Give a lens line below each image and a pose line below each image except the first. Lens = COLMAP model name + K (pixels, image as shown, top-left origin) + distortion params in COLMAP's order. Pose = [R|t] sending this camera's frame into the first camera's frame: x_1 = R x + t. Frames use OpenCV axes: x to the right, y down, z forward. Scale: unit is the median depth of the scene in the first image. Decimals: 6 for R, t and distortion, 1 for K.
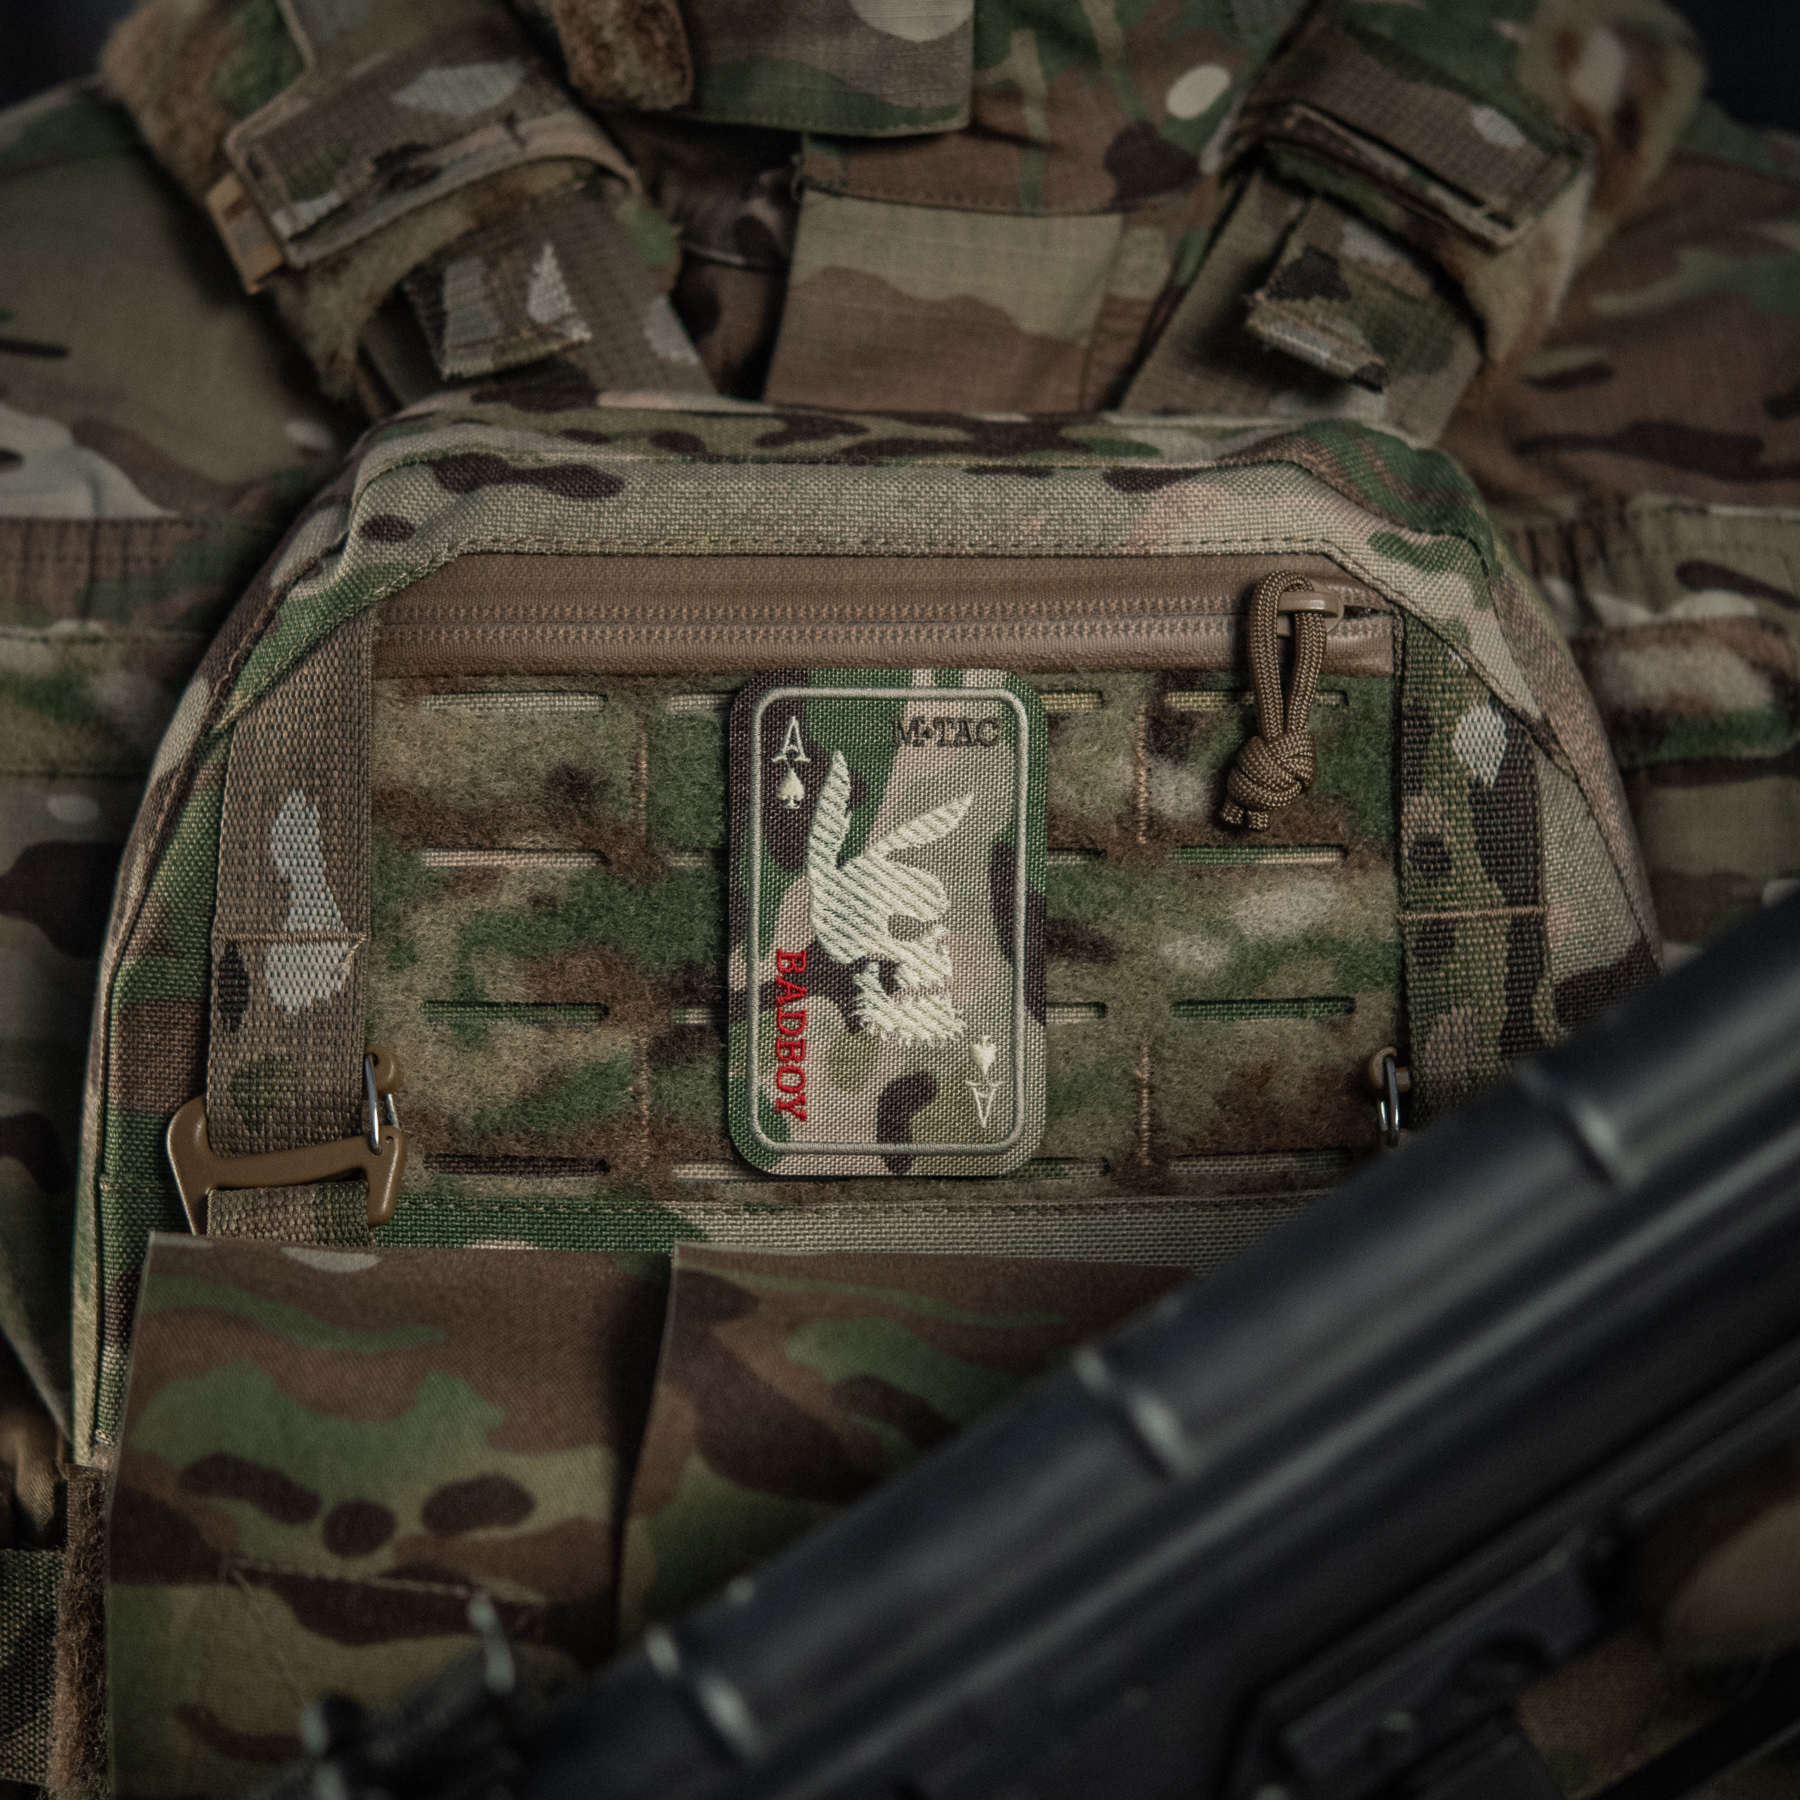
lens RADIAL K [[4763.1, 0, 901.9], [0, 4763.1, 898.4], [0, 0, 1]] dist [-0.019819, -0.798839]
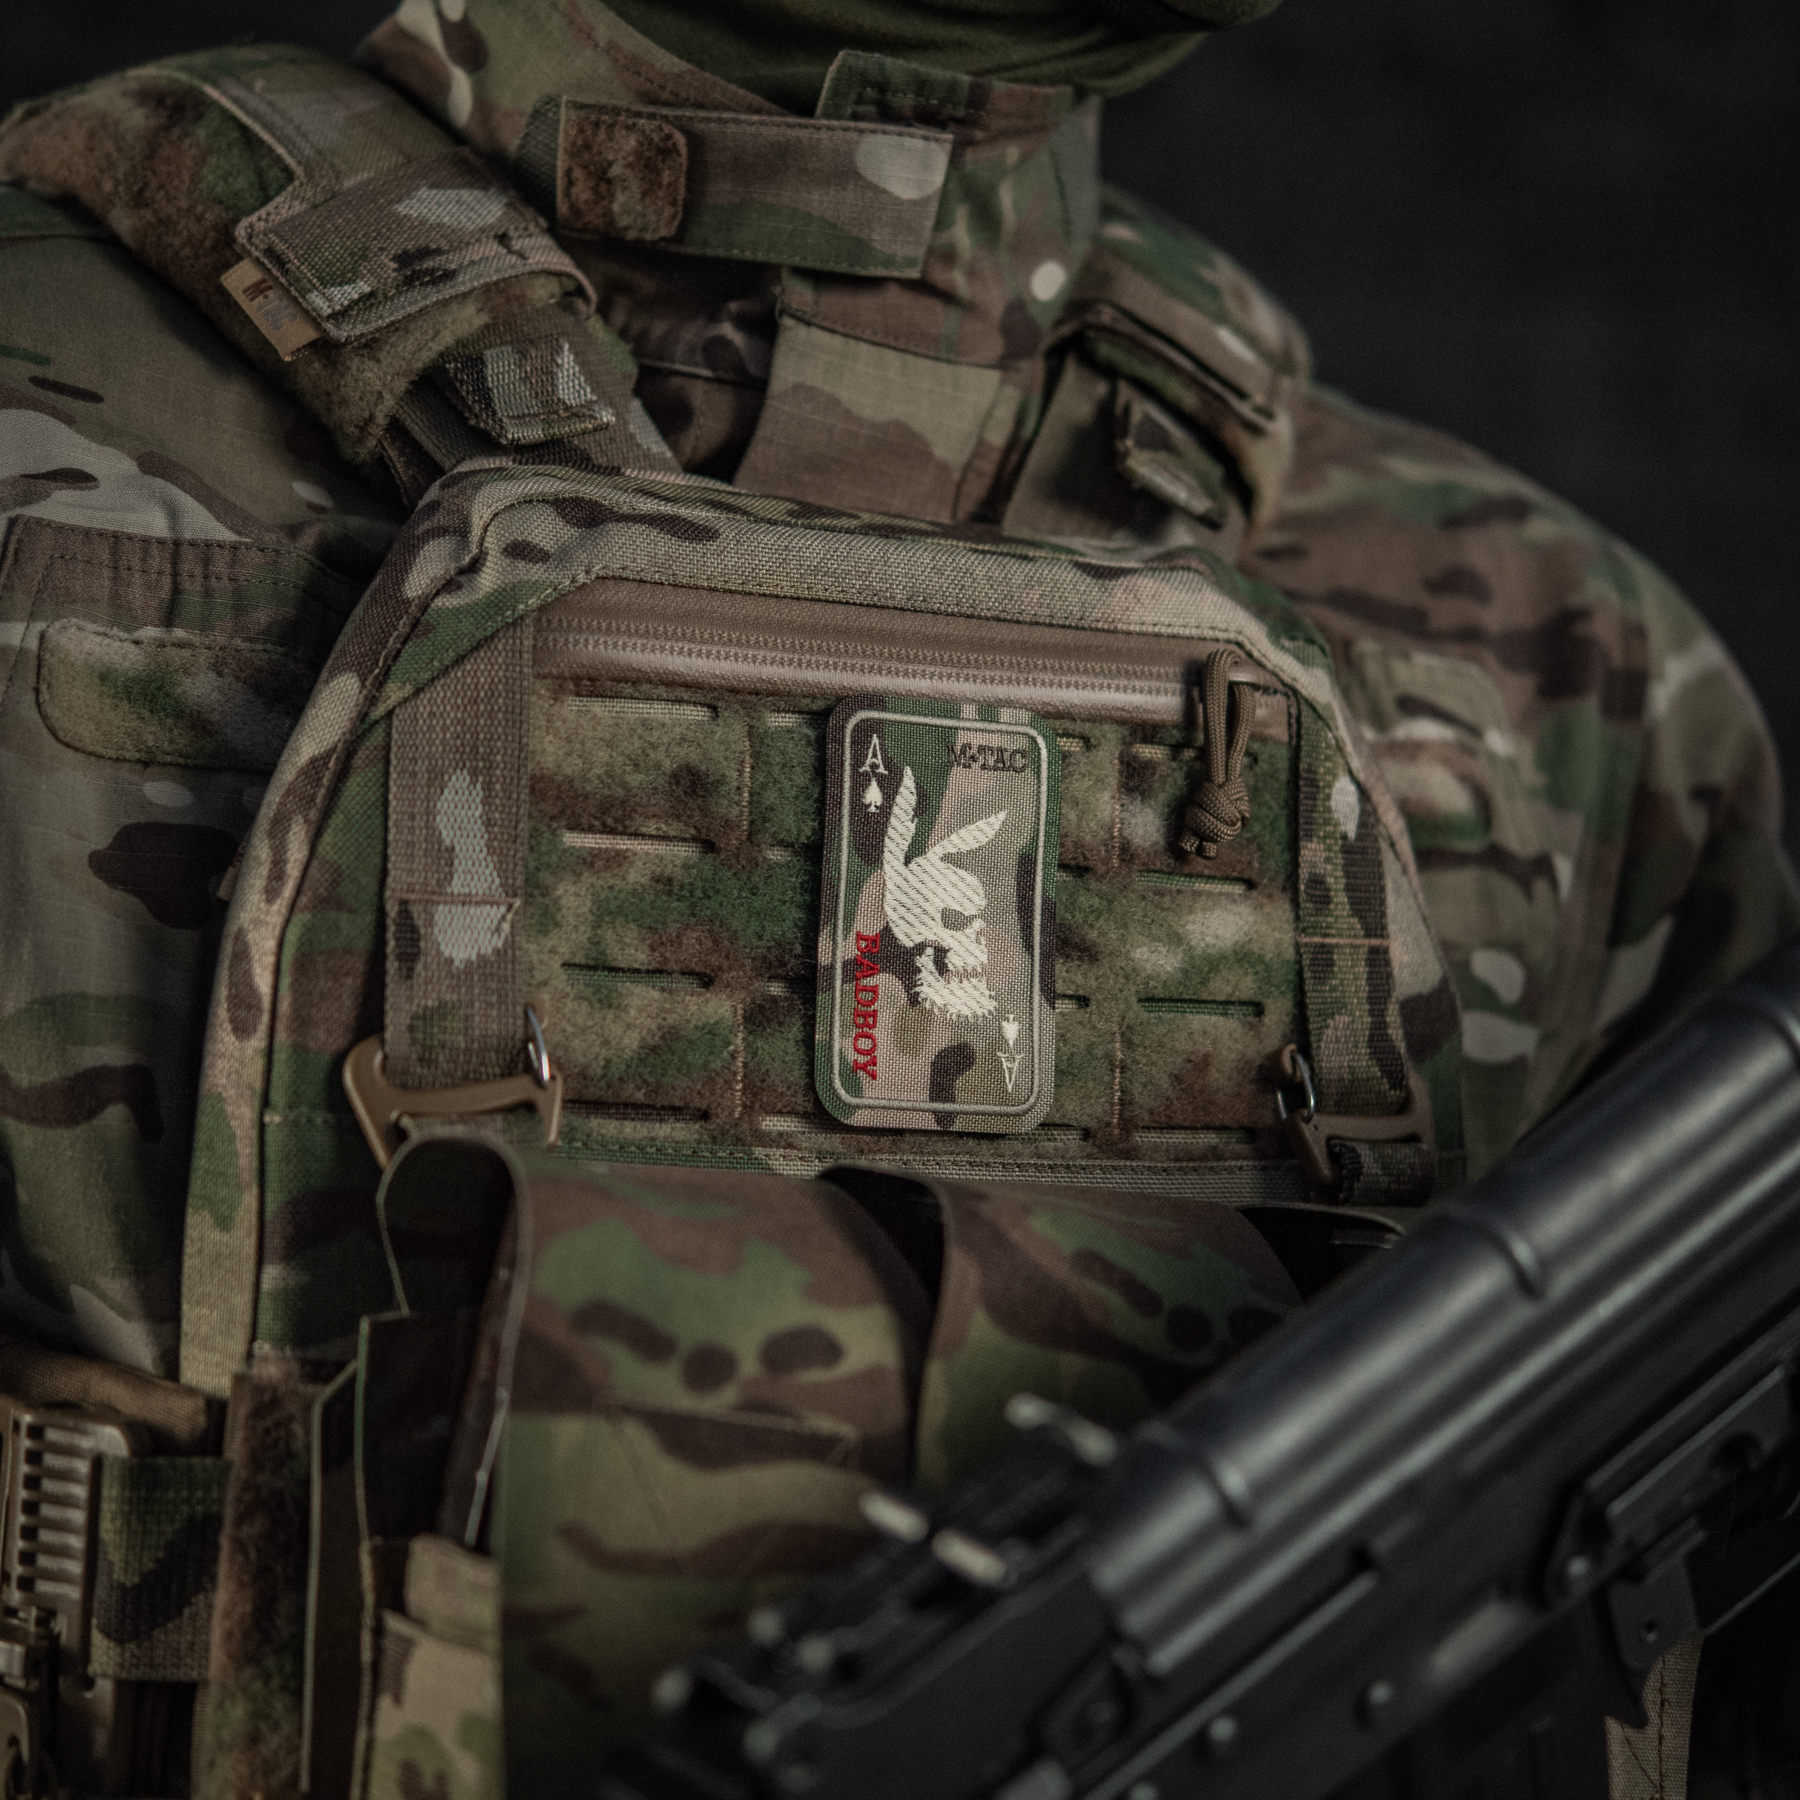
lens RADIAL K [[4638.2, 0, 896.4], [0, 4638.2, 903.7], [0, 0, 1]] dist [-0.033707, -0.554431]
pose [[0.905390, 0.057566, 0.420659, -0.493830], [-0.005579, 0.992293, -0.123784, 0.143922], [-0.424543, 0.109726, 0.898734, -0.026339]]
